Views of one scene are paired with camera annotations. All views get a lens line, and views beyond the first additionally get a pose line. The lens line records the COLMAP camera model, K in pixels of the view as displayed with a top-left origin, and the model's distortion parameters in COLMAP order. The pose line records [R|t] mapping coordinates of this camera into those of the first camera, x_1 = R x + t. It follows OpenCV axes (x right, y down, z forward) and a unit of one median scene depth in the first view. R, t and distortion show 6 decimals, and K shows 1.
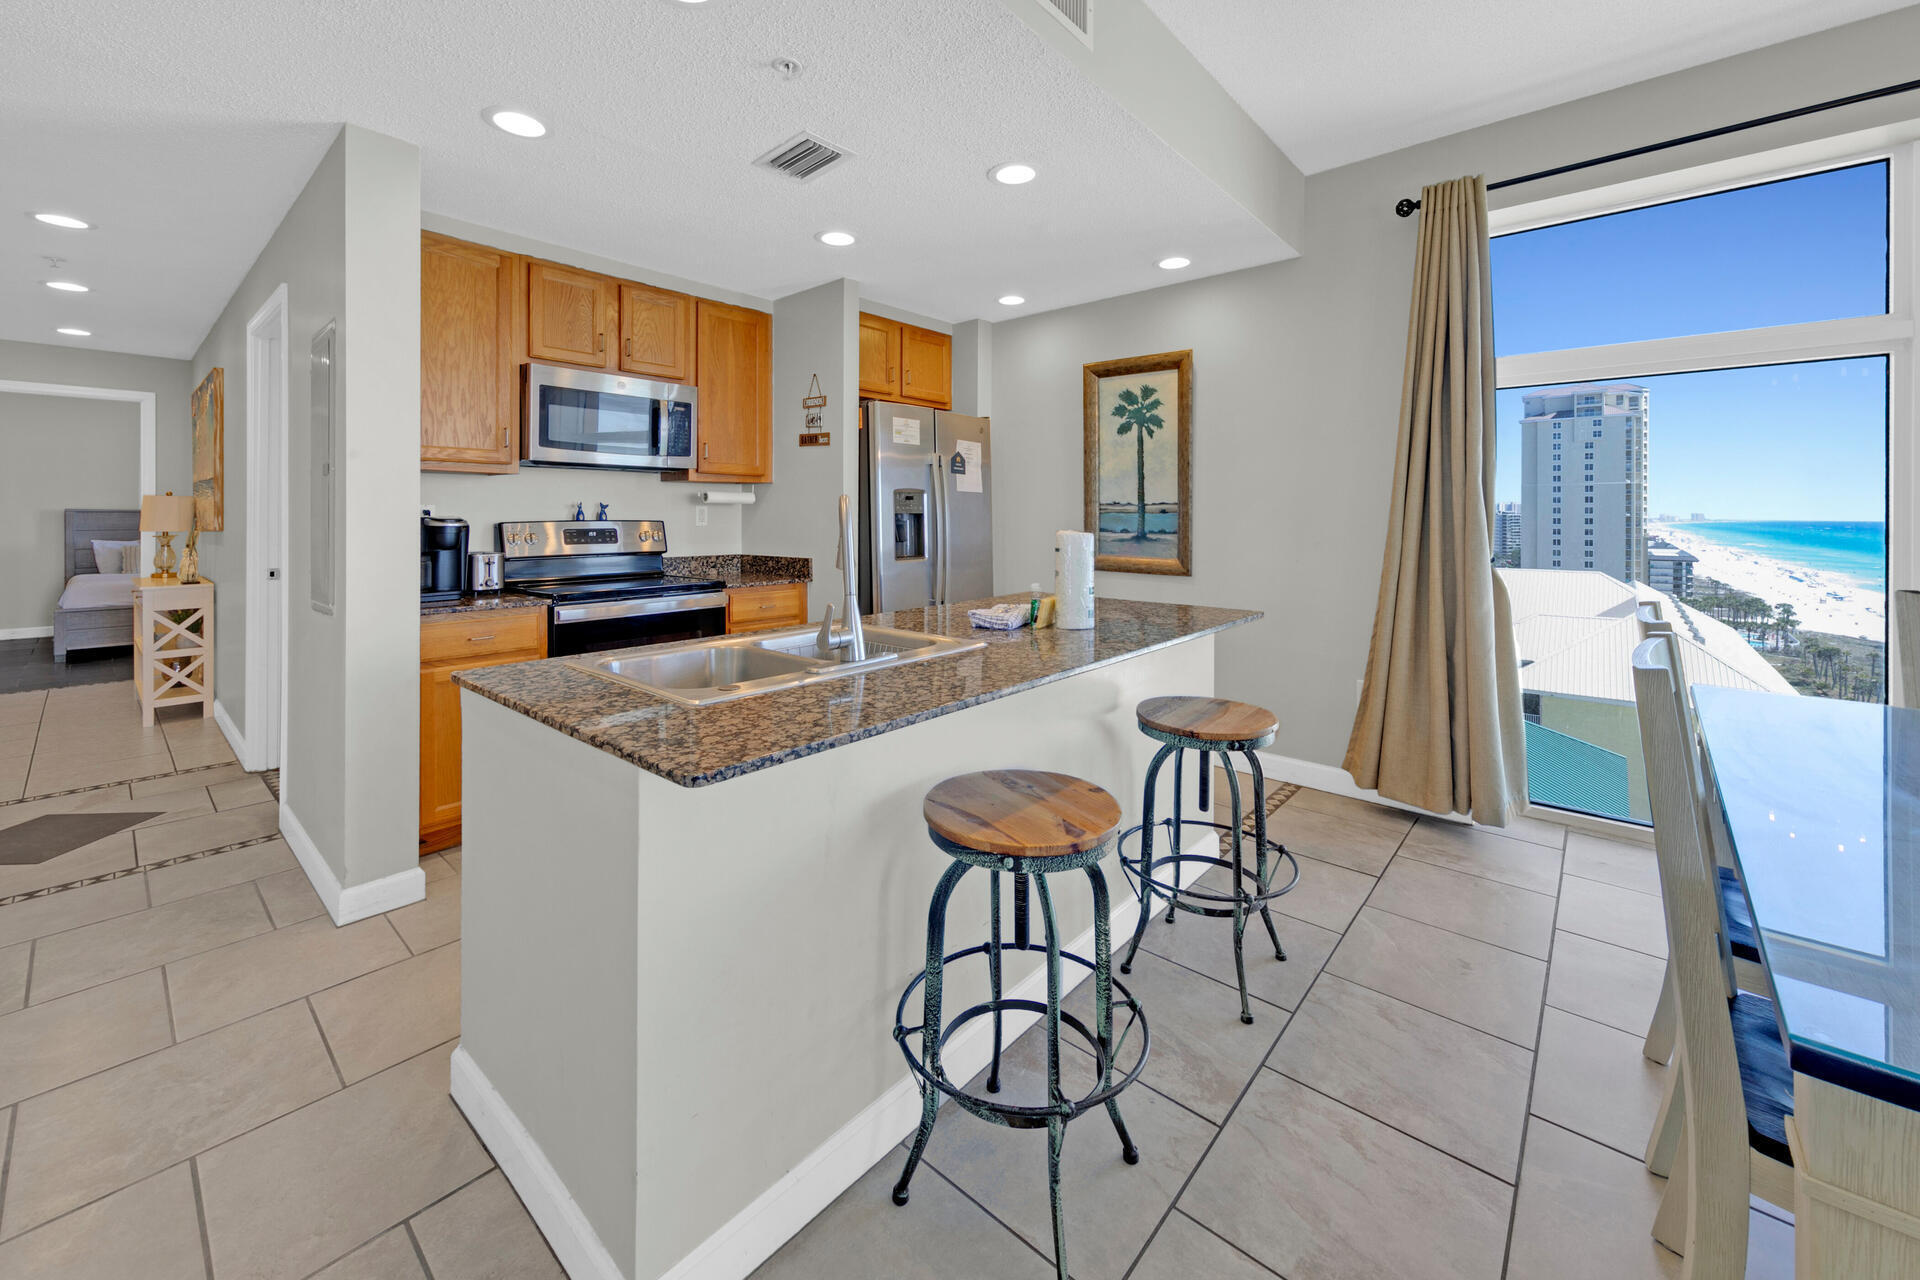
lens RADIAL K [[769.5, 0, 959.8], [0, 769.5, 511.9], [0, 0, 1]] dist [-0.000071, -0.000118]
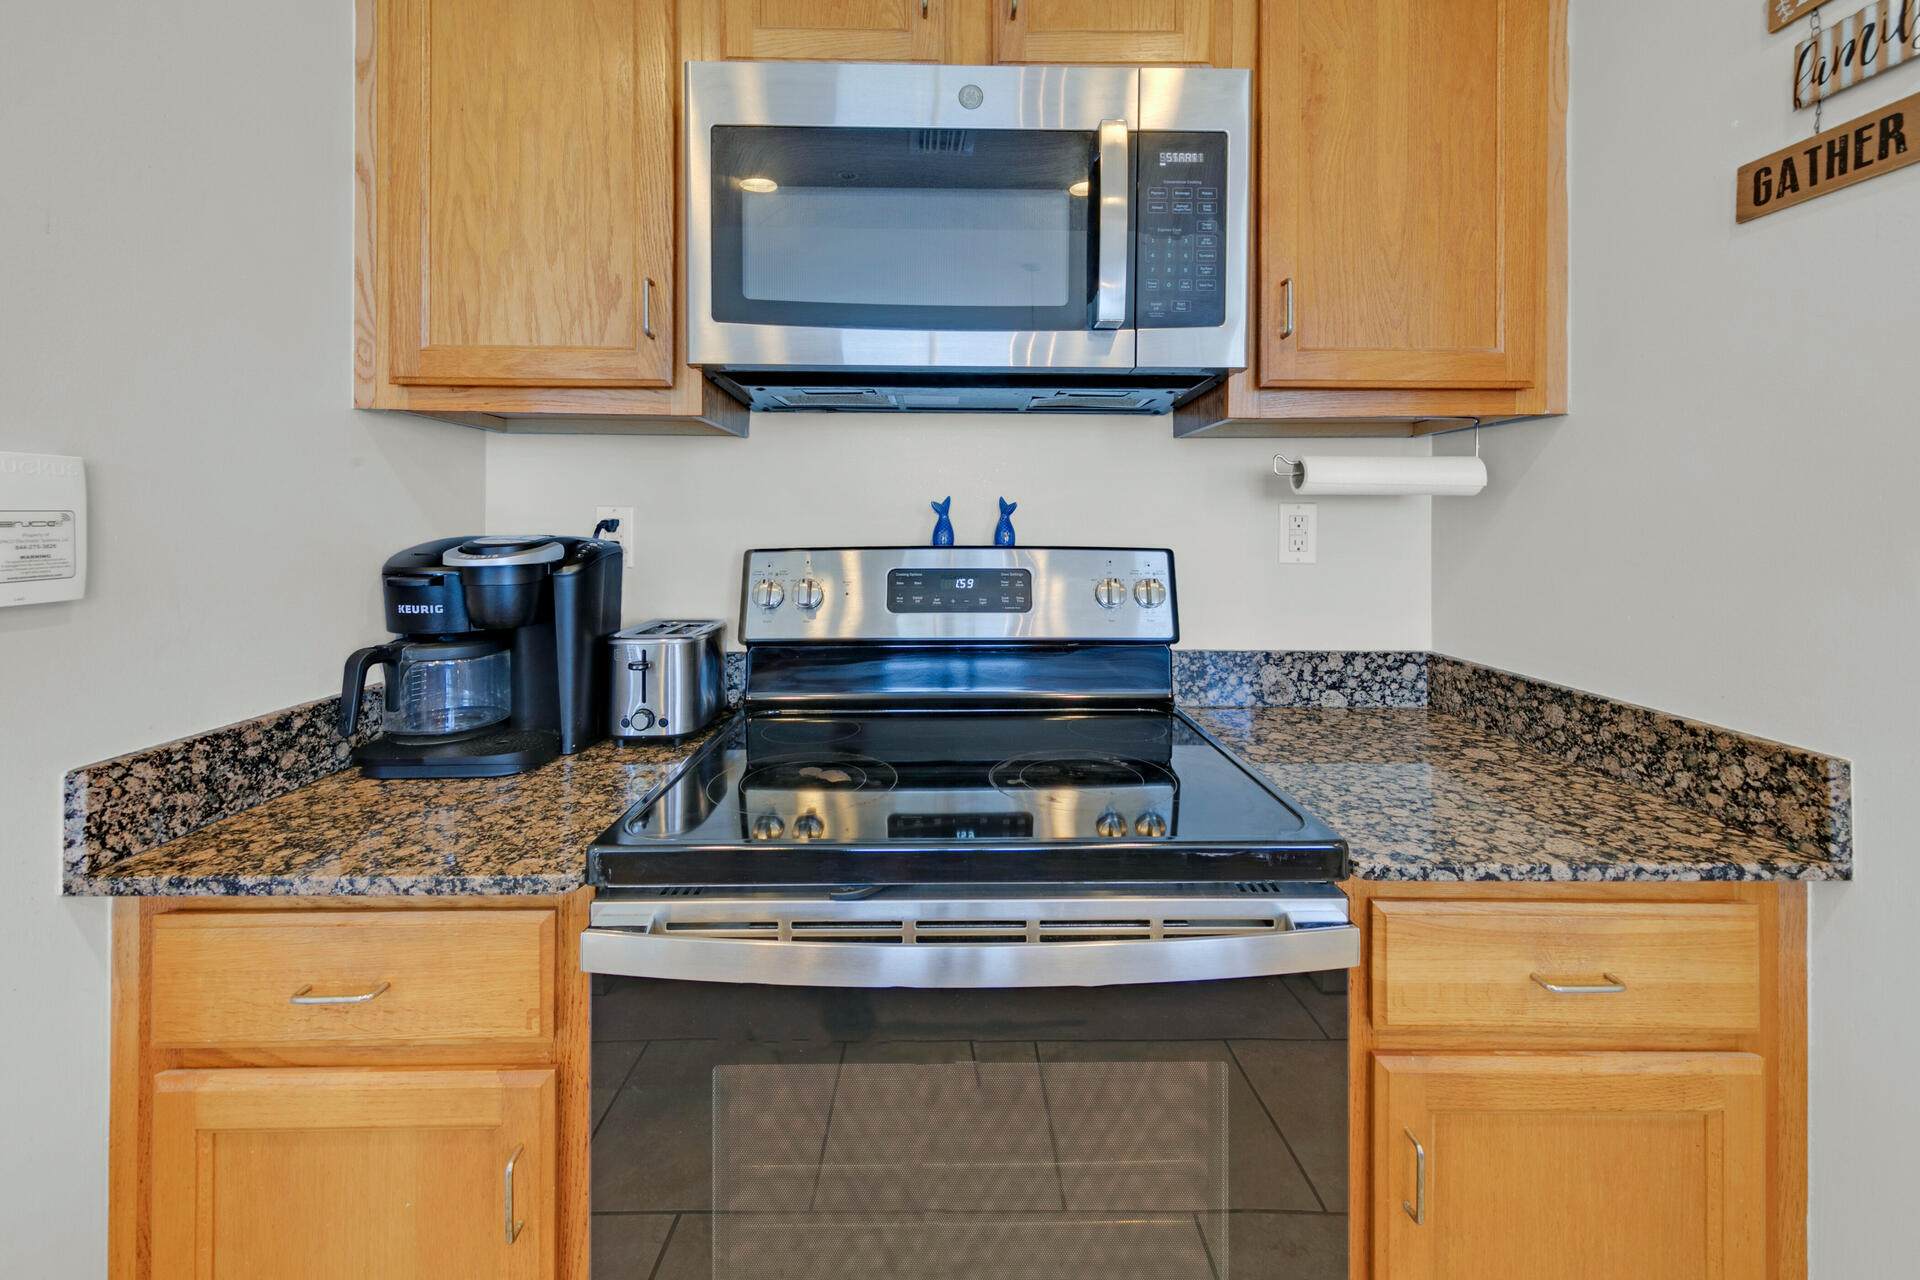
lens RADIAL K [[742.5, 0, 958.3], [0, 742.5, 528.8], [0, 0, 1]] dist [0.007315, -0.000144]
pose [[0.668728, 0.005030, -0.743490, -0.212520], [0.002430, 0.999957, 0.008950, -0.000643], [0.743503, -0.007792, 0.668687, 0.743691]]
